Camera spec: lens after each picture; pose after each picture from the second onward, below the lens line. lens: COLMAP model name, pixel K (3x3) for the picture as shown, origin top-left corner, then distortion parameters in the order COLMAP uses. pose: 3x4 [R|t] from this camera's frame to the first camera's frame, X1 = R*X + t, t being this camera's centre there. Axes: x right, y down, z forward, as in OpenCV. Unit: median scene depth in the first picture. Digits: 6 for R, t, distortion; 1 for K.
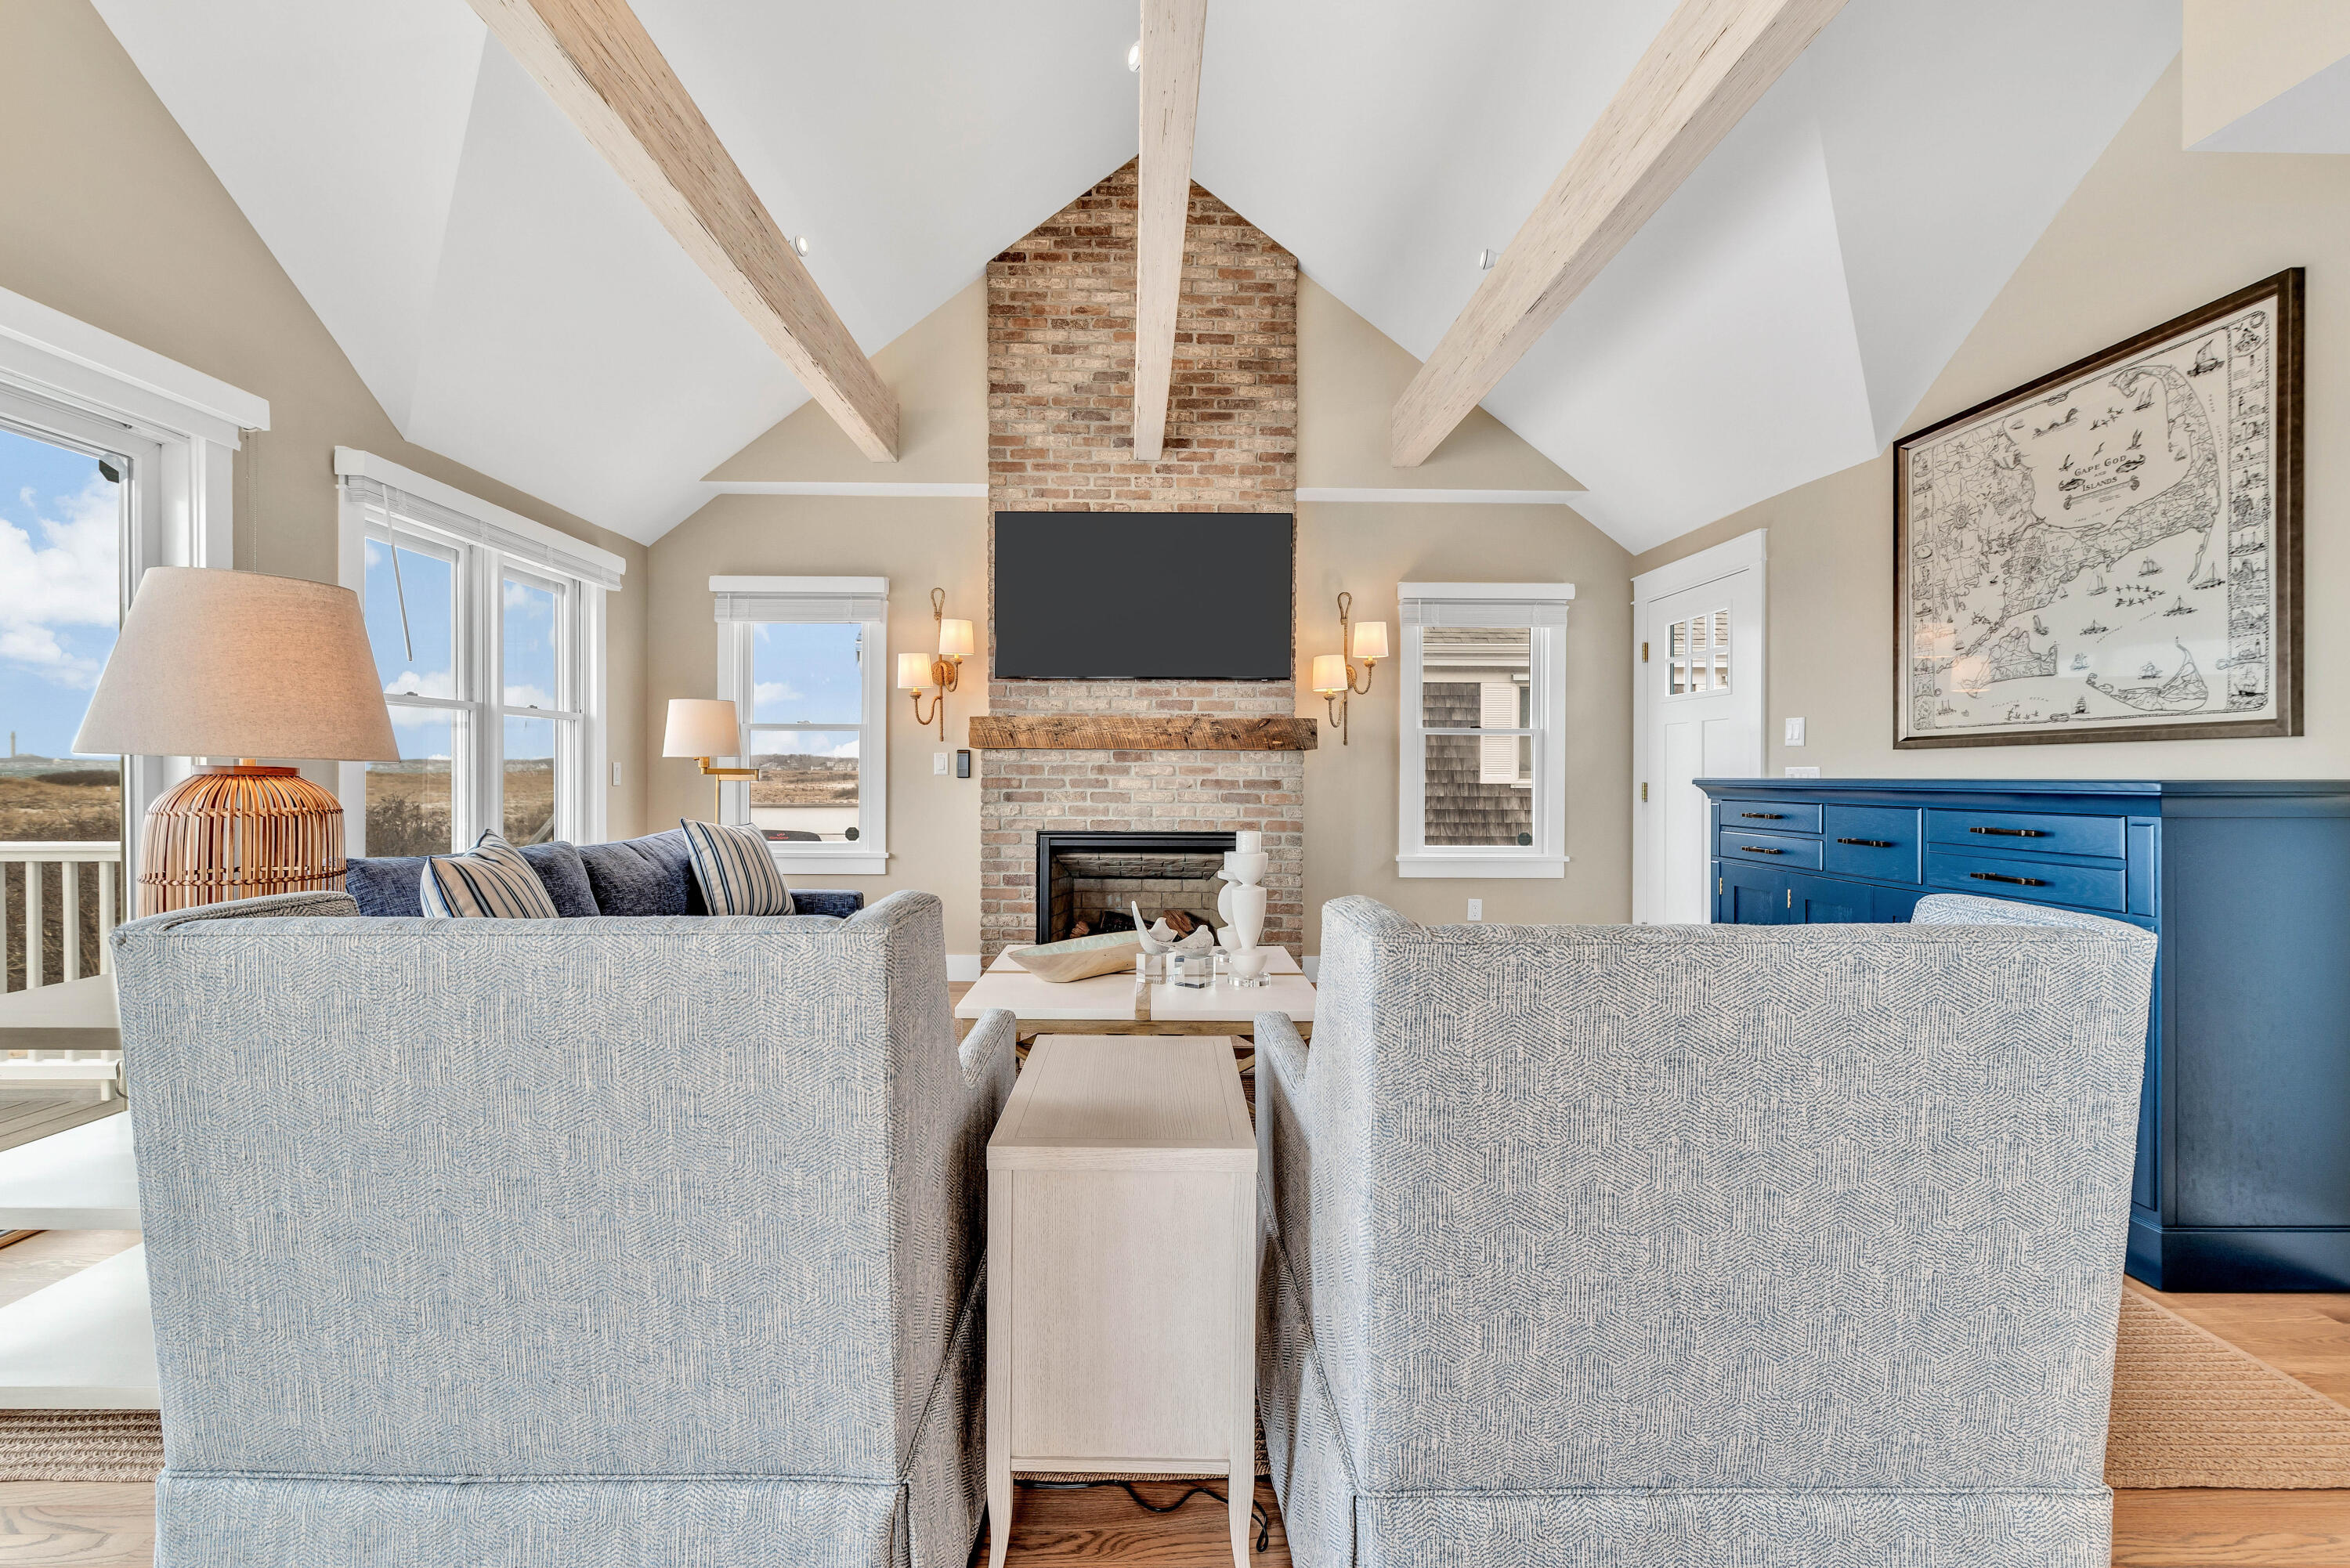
lens RADIAL K [[1032.4, 0, 1133.4], [0, 1032.4, 770.9], [0, 0, 1]] dist [0.001030, 0.000910]
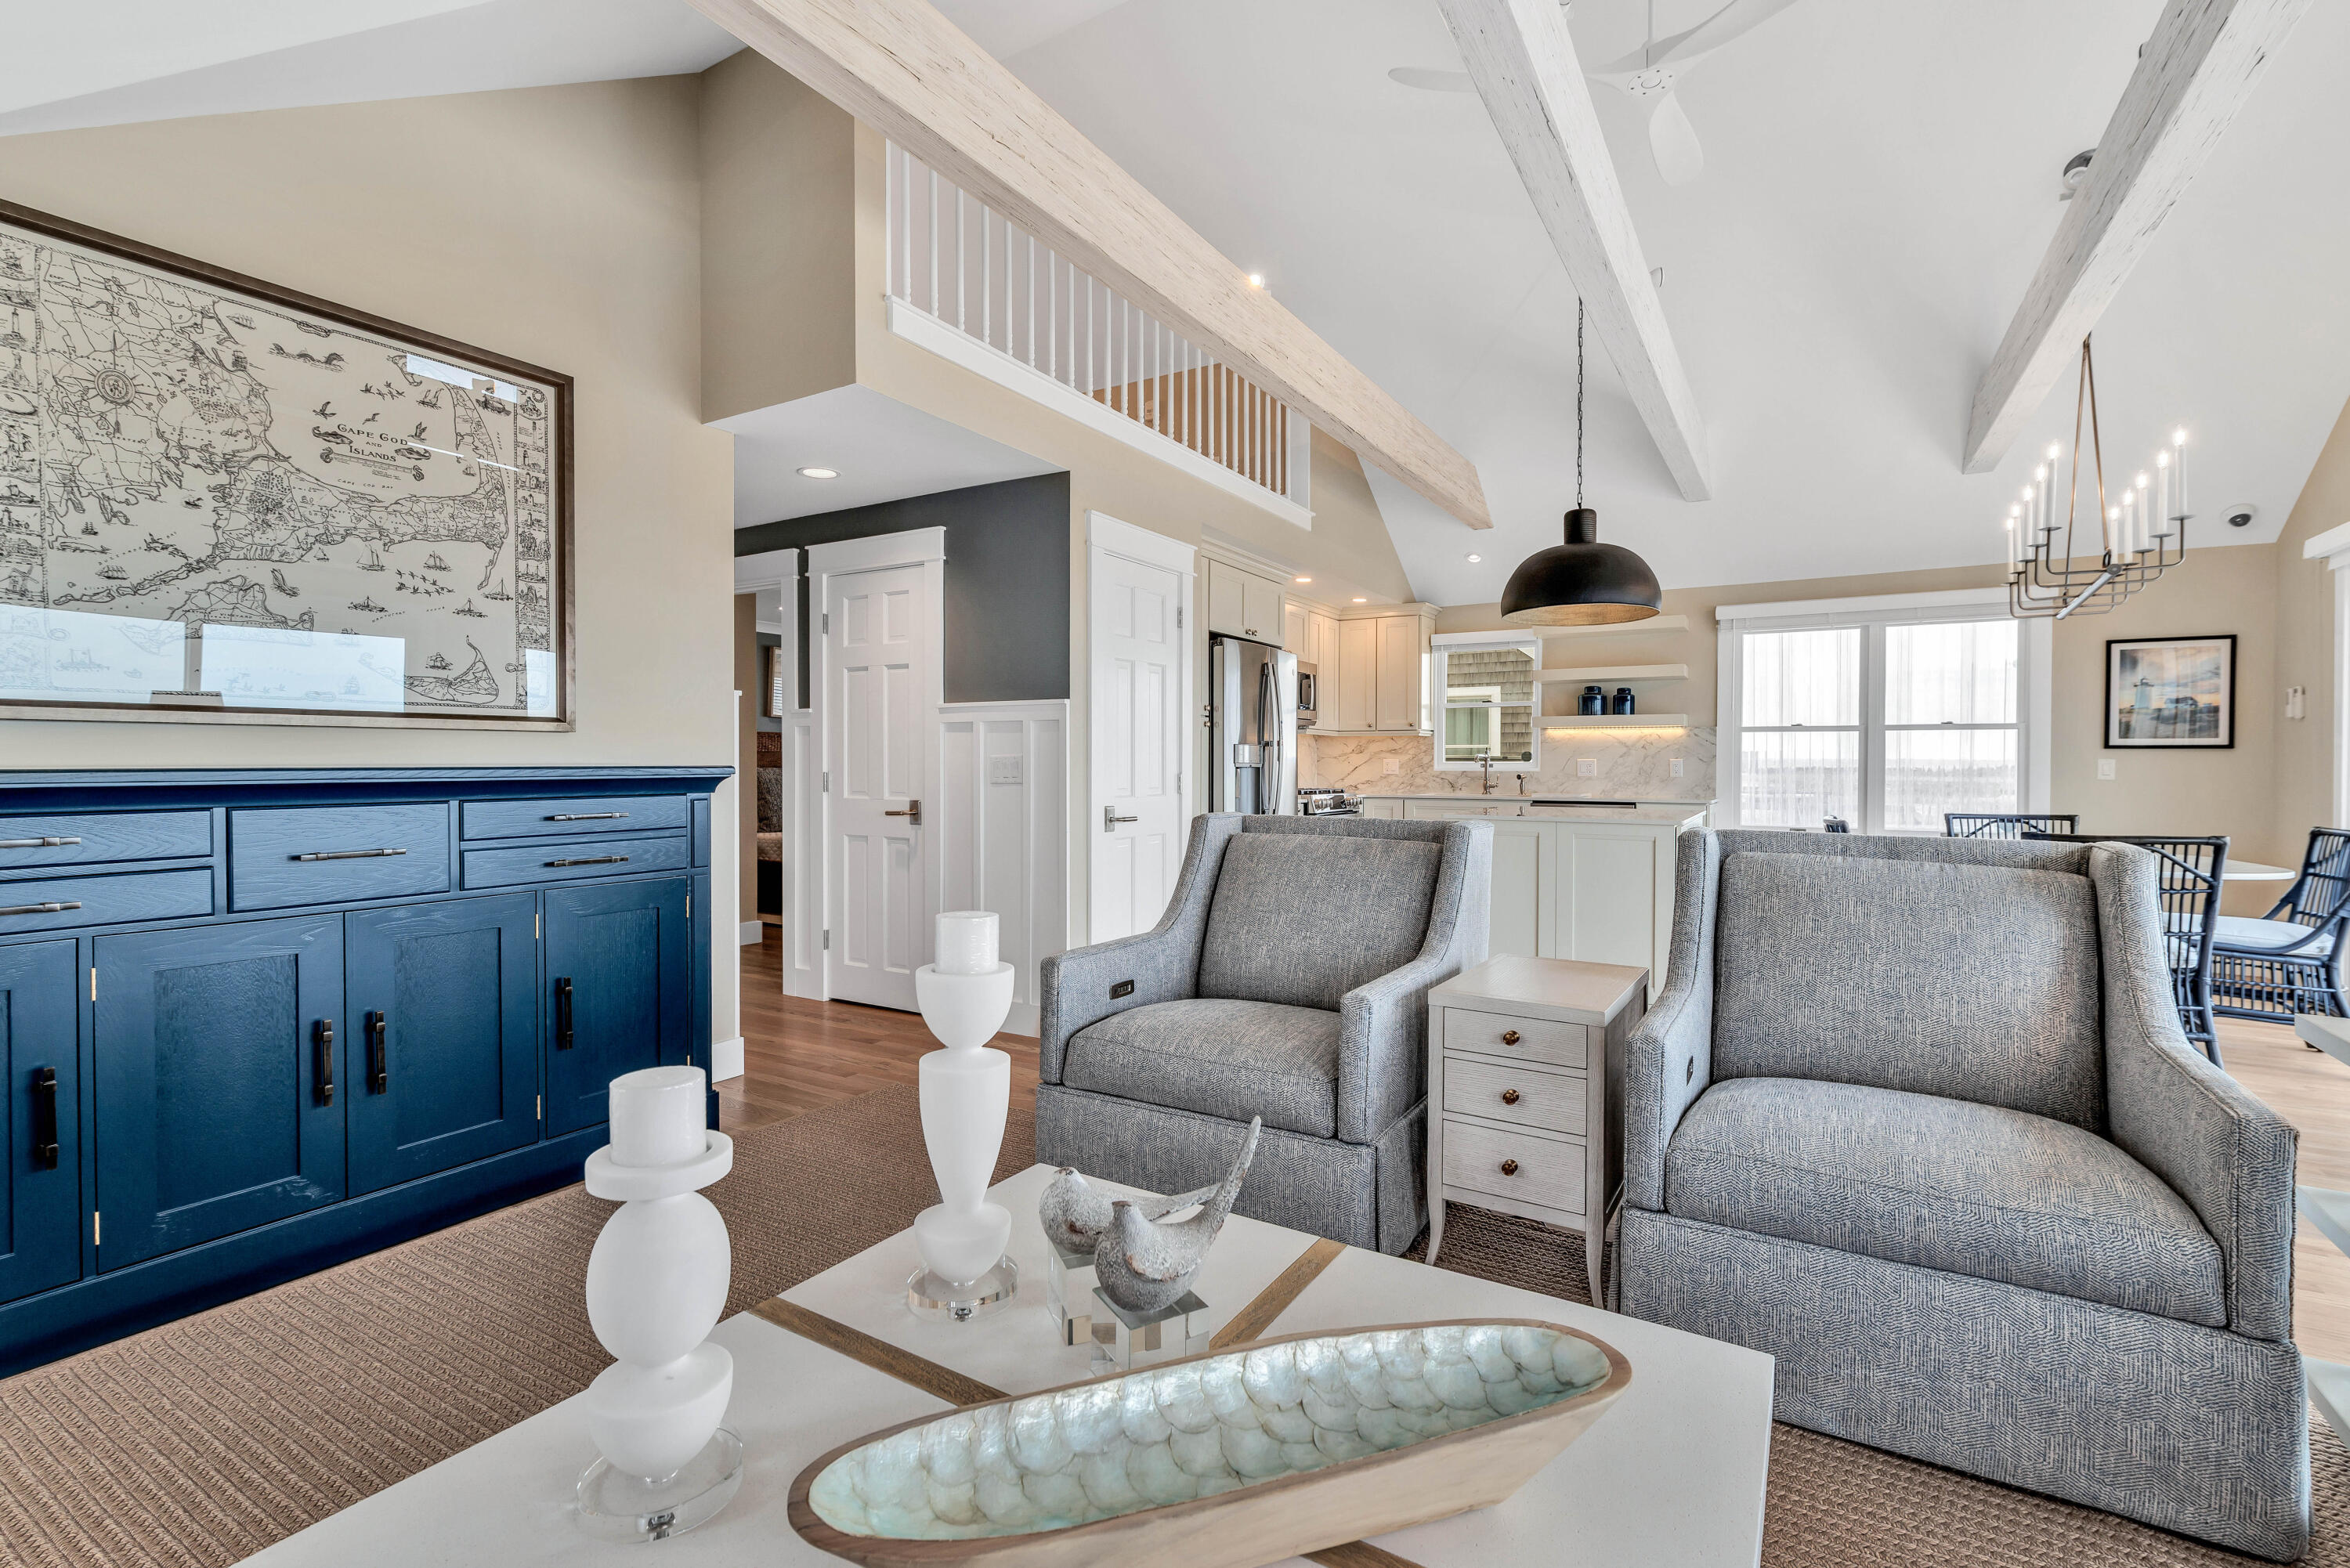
lens RADIAL K [[1032.4, 0, 1195.1], [0, 1032.4, 773.9], [0, 0, 1]] dist [0.001030, 0.000910]
pose [[-0.852930, -0.012993, 0.521864, -0.128177], [-0.007380, 0.999890, 0.012833, -0.001116], [-0.521974, 0.007094, -0.852932, 0.868785]]
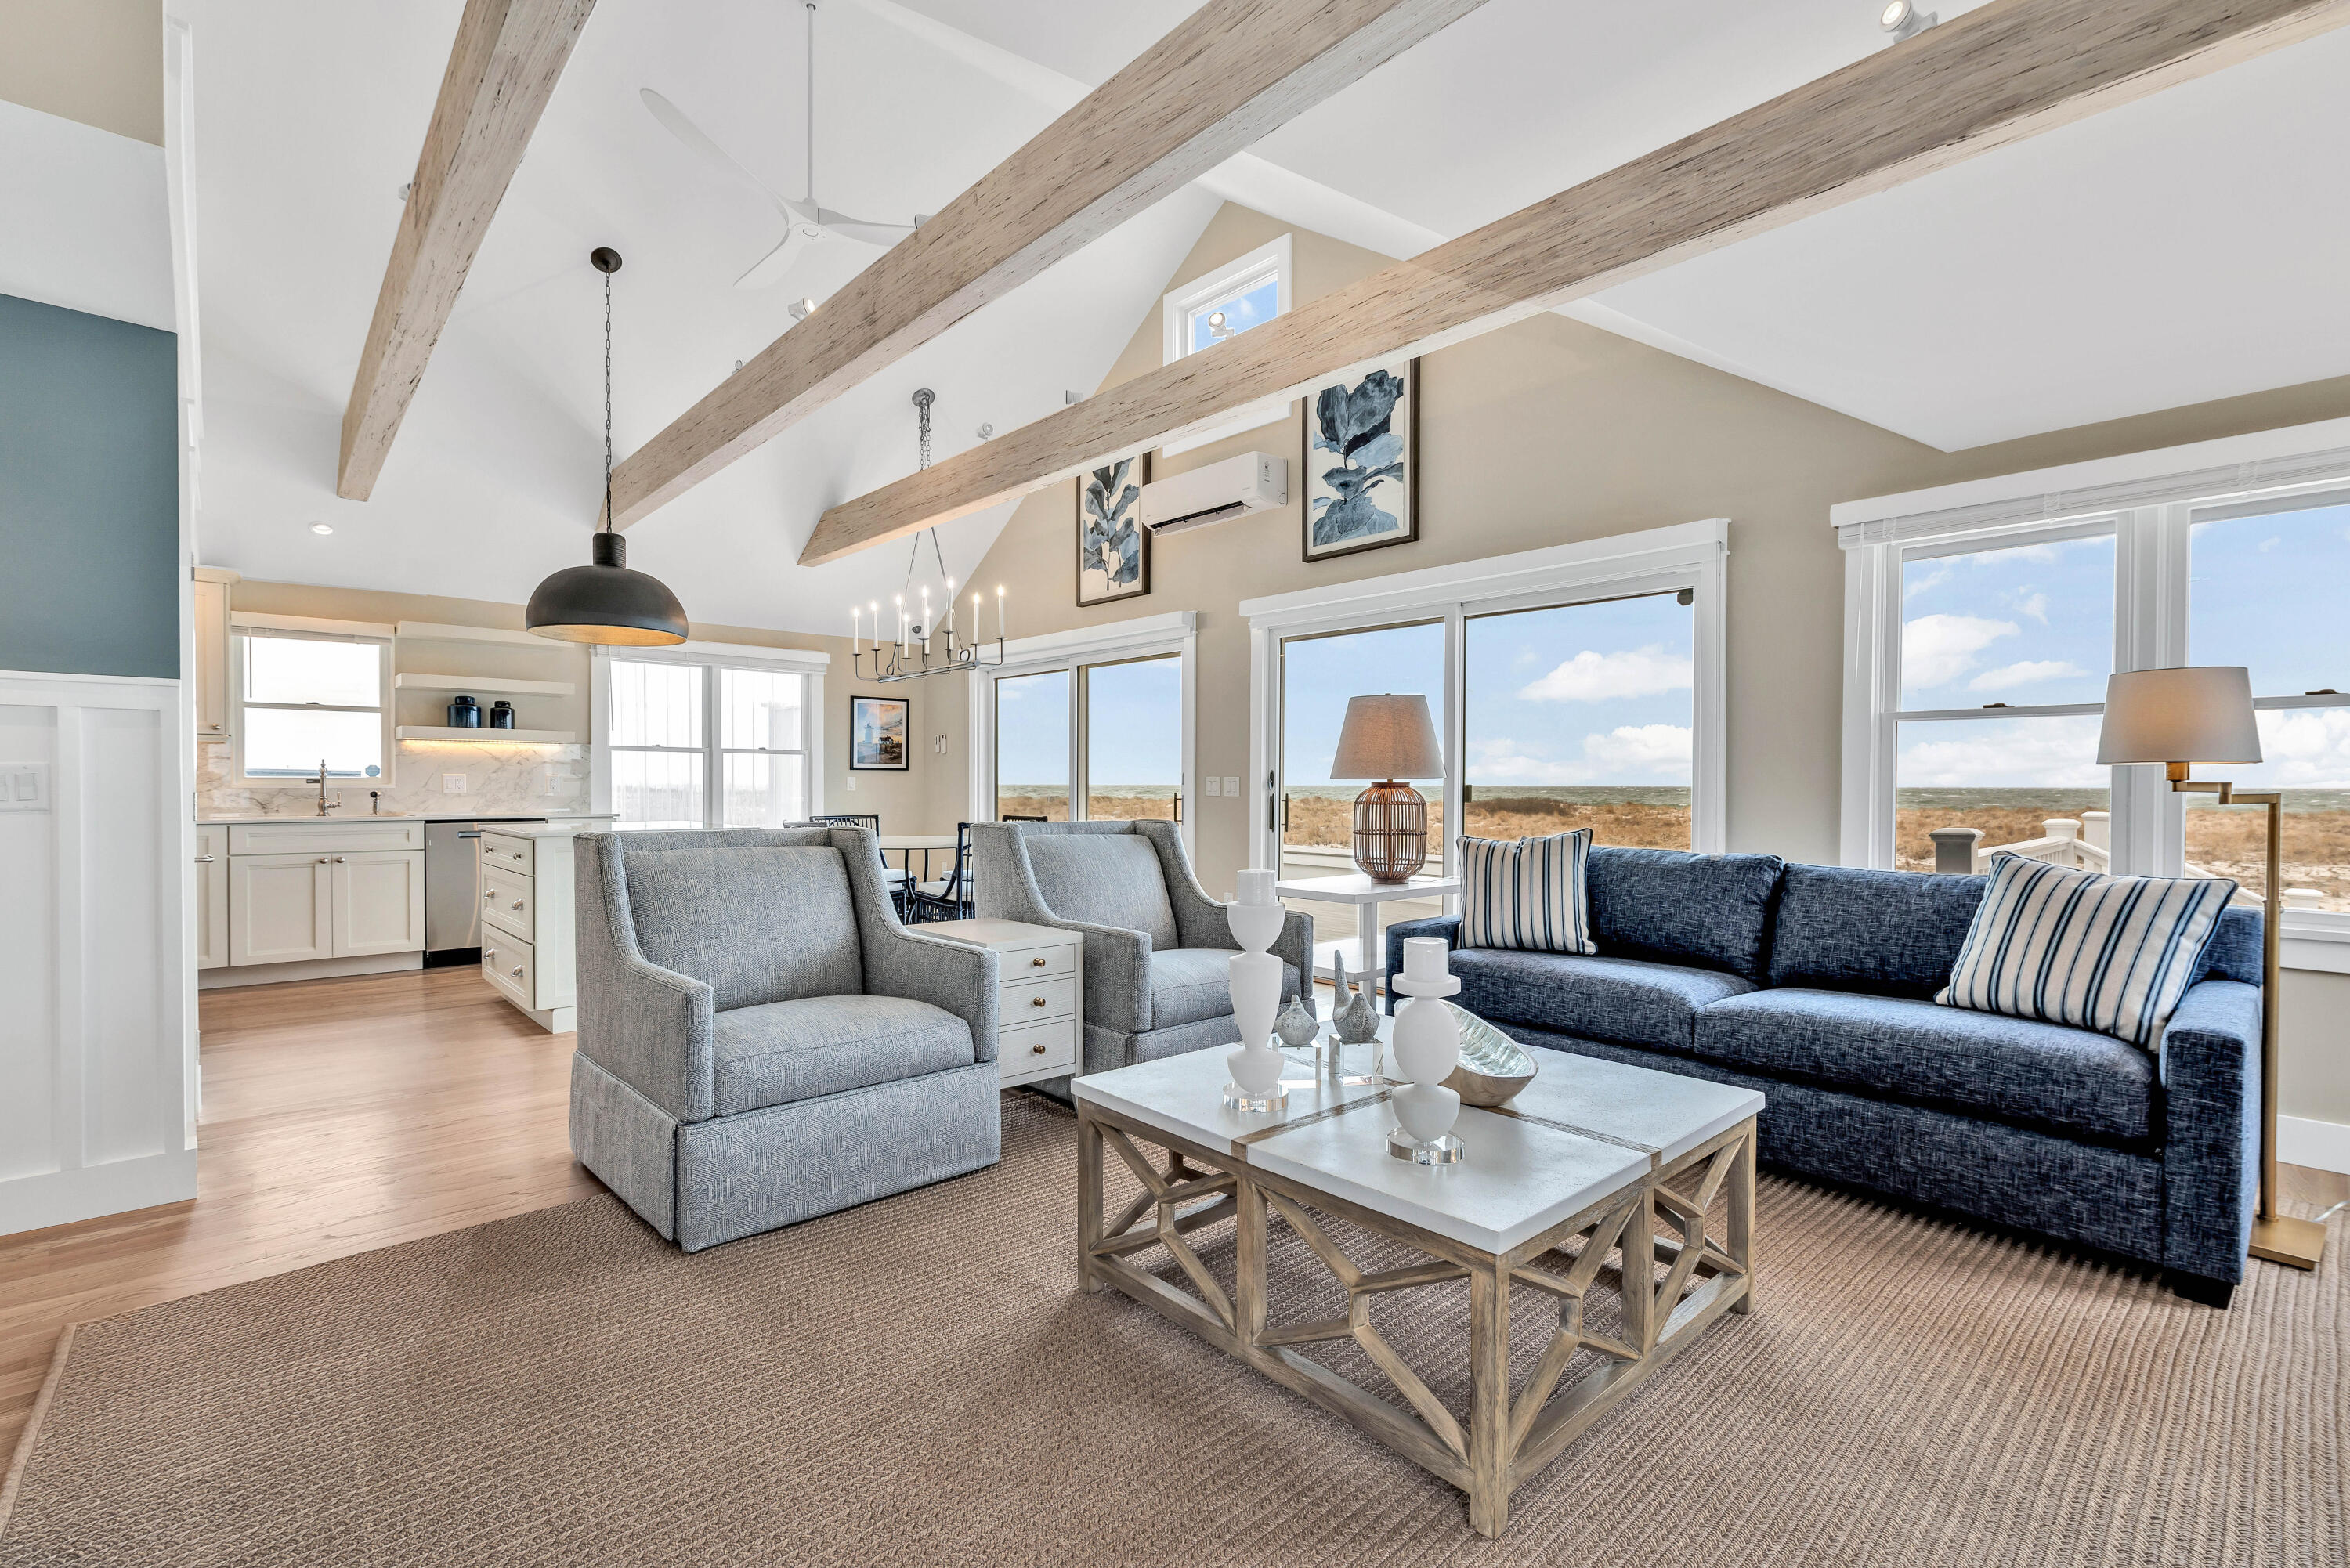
lens RADIAL K [[1032.4, 0, 1163.6], [0, 1032.4, 795.6], [0, 0, 1]] dist [0.001030, 0.000910]
pose [[-0.744492, 0.000557, -0.667631, 0.393678], [-0.007210, 0.999935, 0.008874, 0.002443], [0.667592, 0.011420, -0.744440, 0.976099]]
